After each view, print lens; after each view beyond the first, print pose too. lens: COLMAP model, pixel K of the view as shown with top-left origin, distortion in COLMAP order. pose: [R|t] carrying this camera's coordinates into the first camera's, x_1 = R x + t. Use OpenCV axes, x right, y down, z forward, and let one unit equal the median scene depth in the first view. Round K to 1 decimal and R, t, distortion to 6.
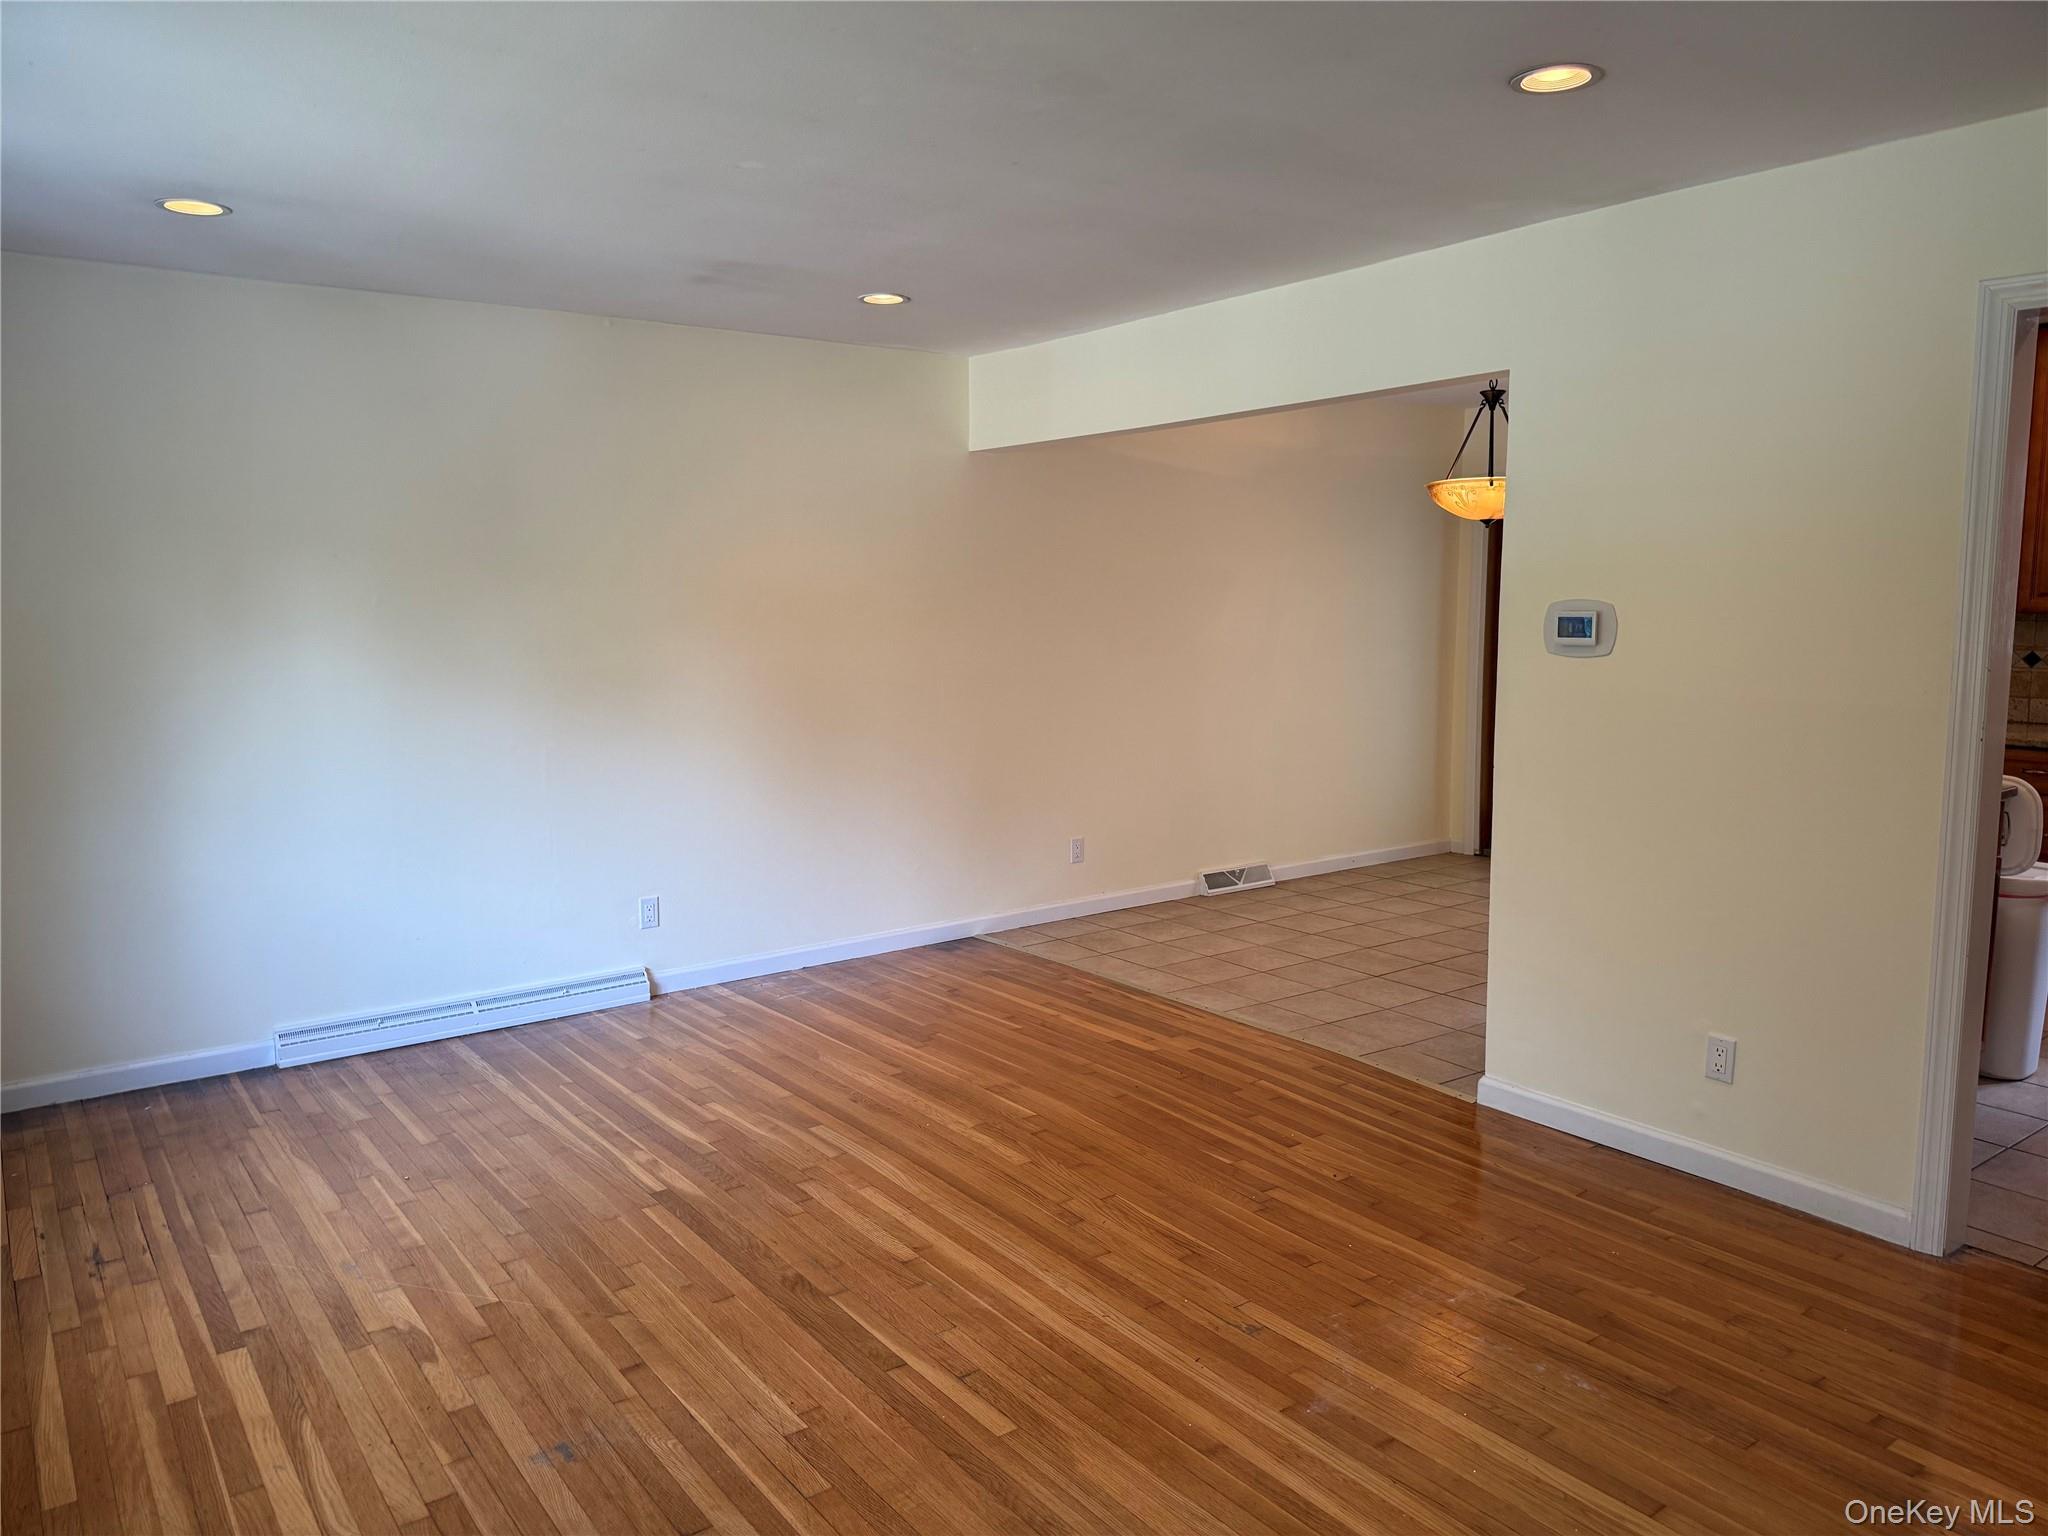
lens RADIAL K [[1434.9, 0, 1030.0], [0, 1434.9, 761.7], [0, 0, 1]] dist [0.100589, -0.125967]
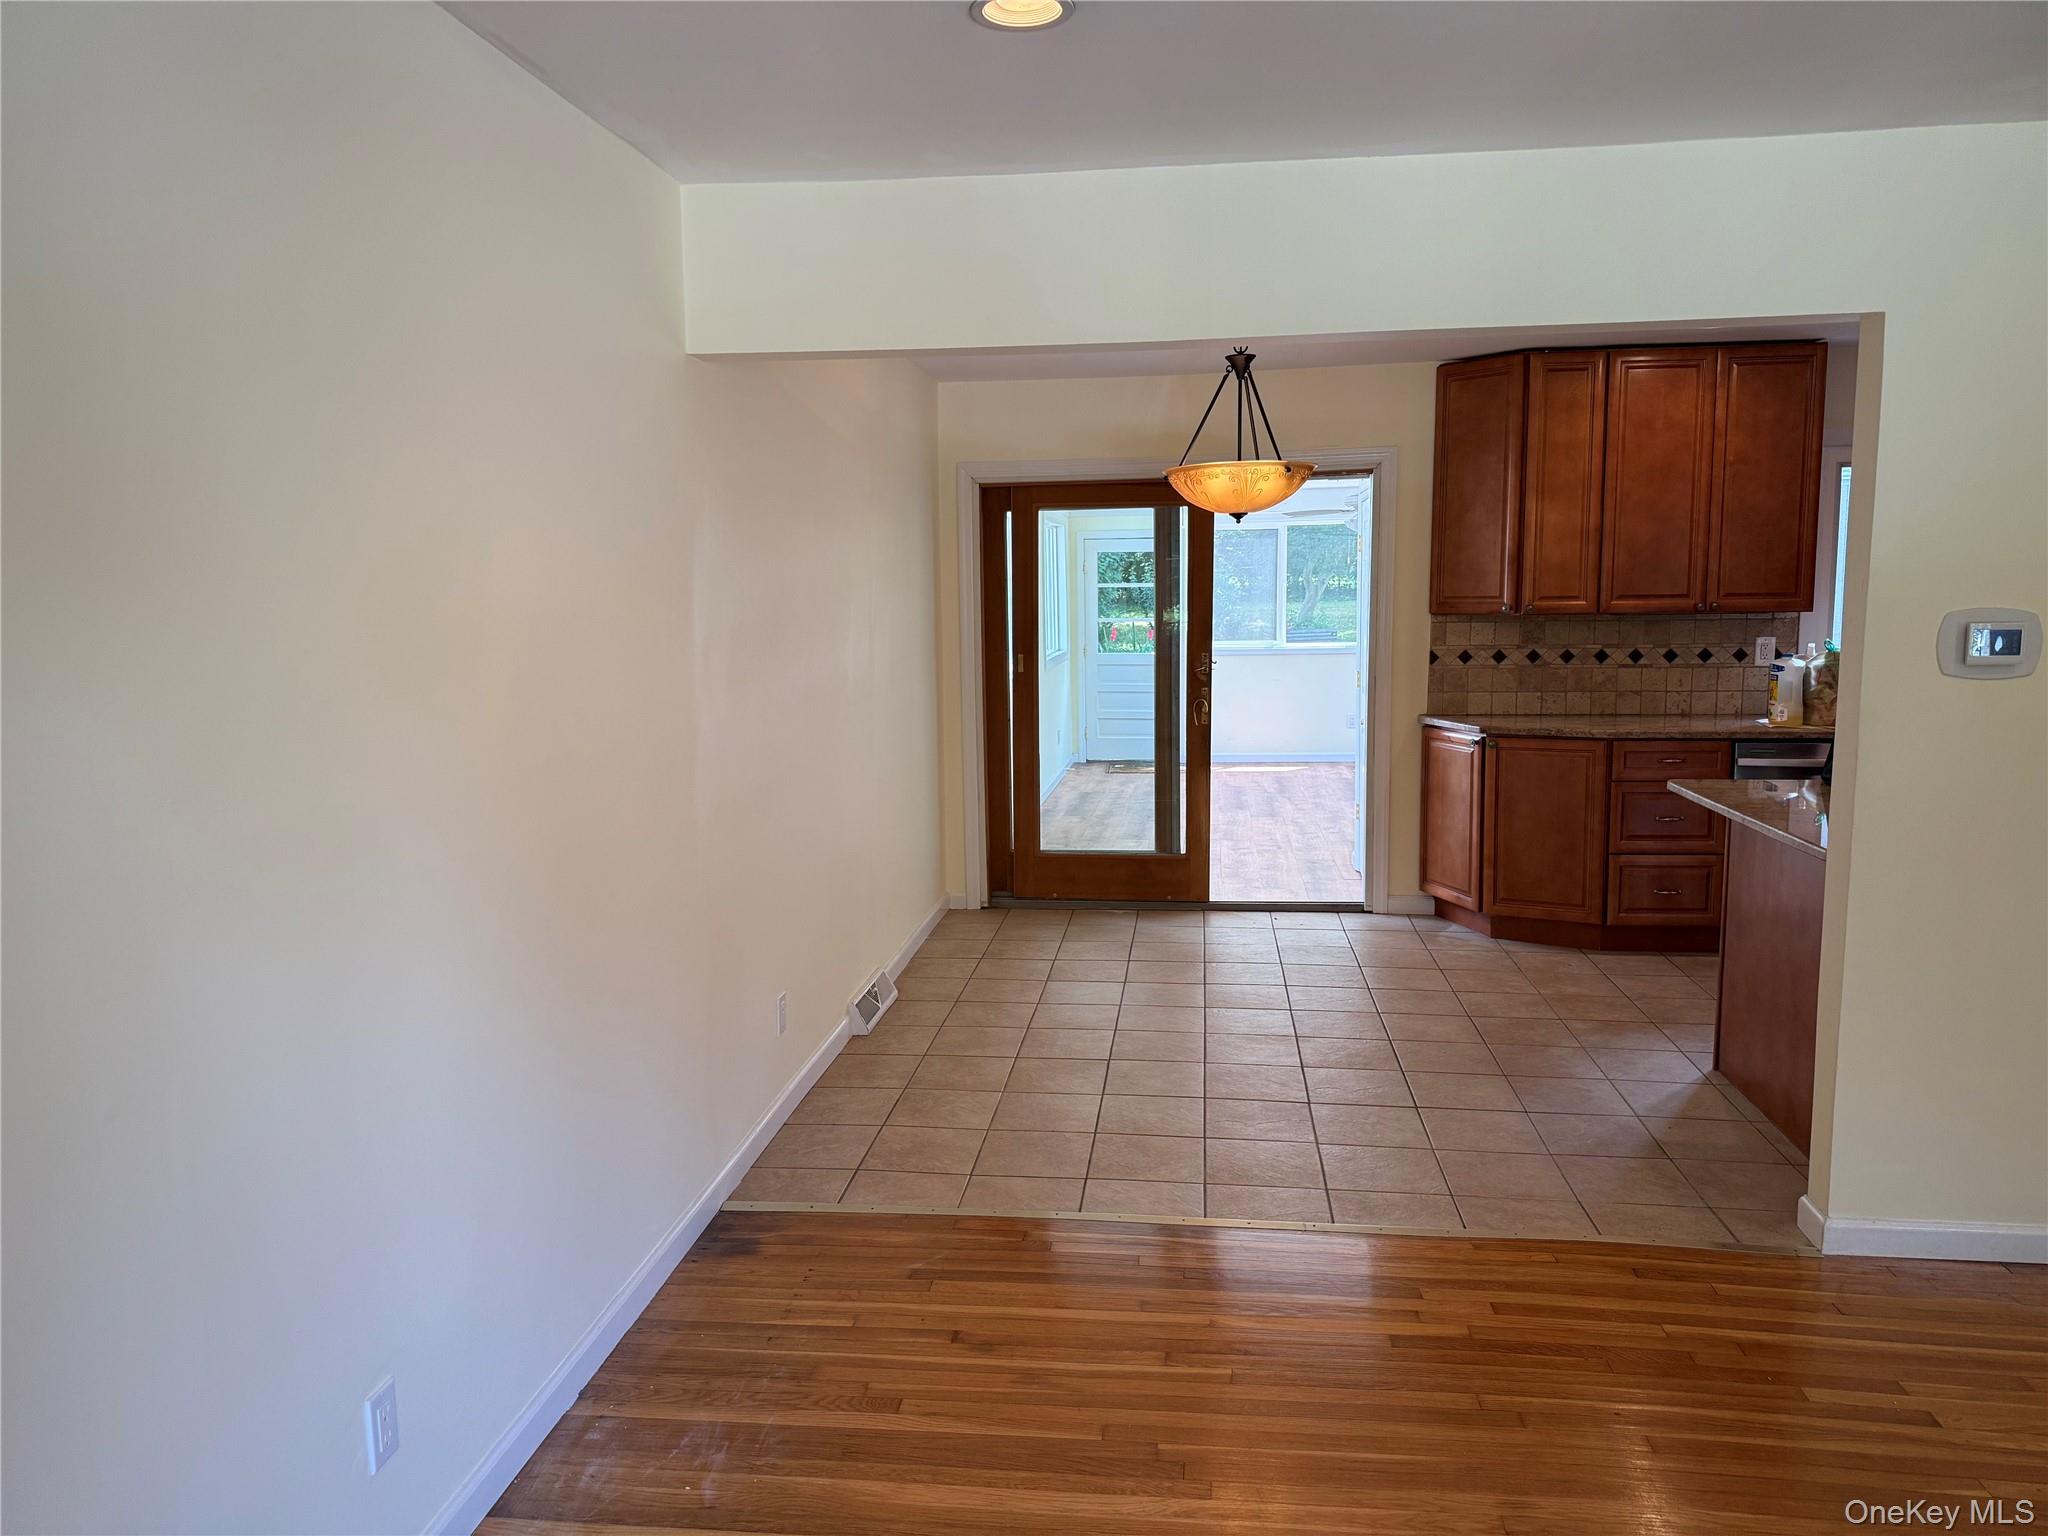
lens RADIAL K [[1434.9, 0, 1030.0], [0, 1434.9, 761.7], [0, 0, 1]] dist [0.100589, -0.125967]
pose [[0.686576, -0.094212, 0.720928, -0.538916], [0.091644, 0.994874, 0.042735, -0.105204], [-0.721259, 0.036728, 0.691691, 0.761916]]
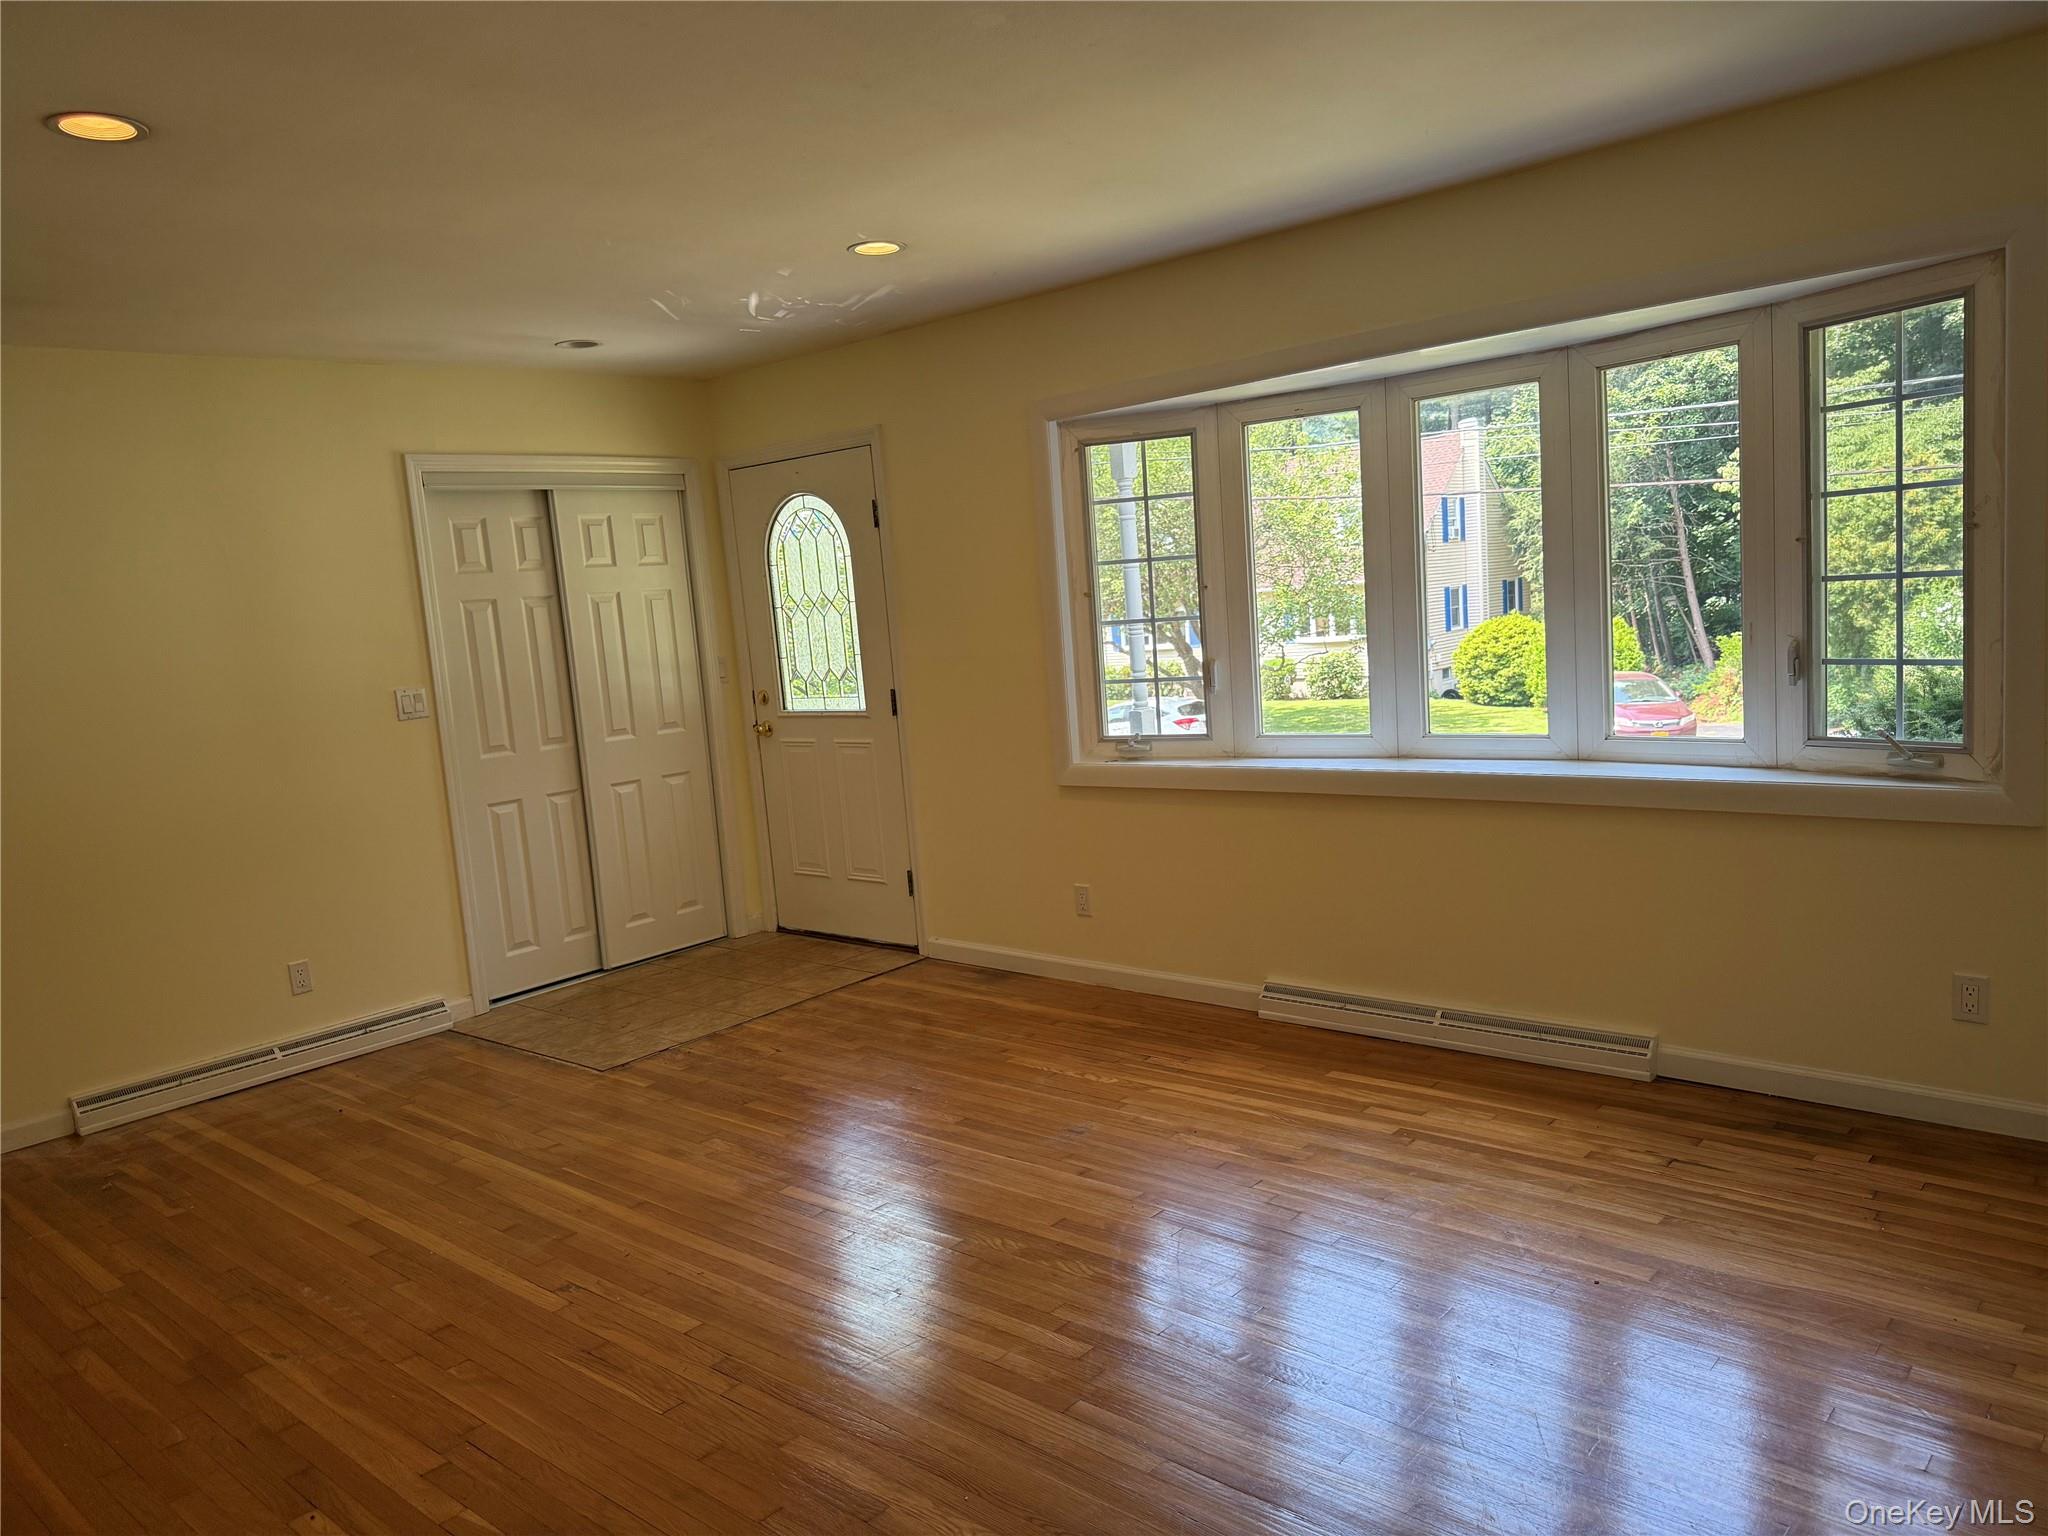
lens RADIAL K [[1434.9, 0, 1030.0], [0, 1434.9, 761.7], [0, 0, 1]] dist [0.100589, -0.125967]
pose [[-0.976471, 0.108028, -0.186640, -0.018668], [0.062857, 0.970477, 0.232860, -0.162299], [0.206285, 0.215649, -0.954433, 1.457769]]
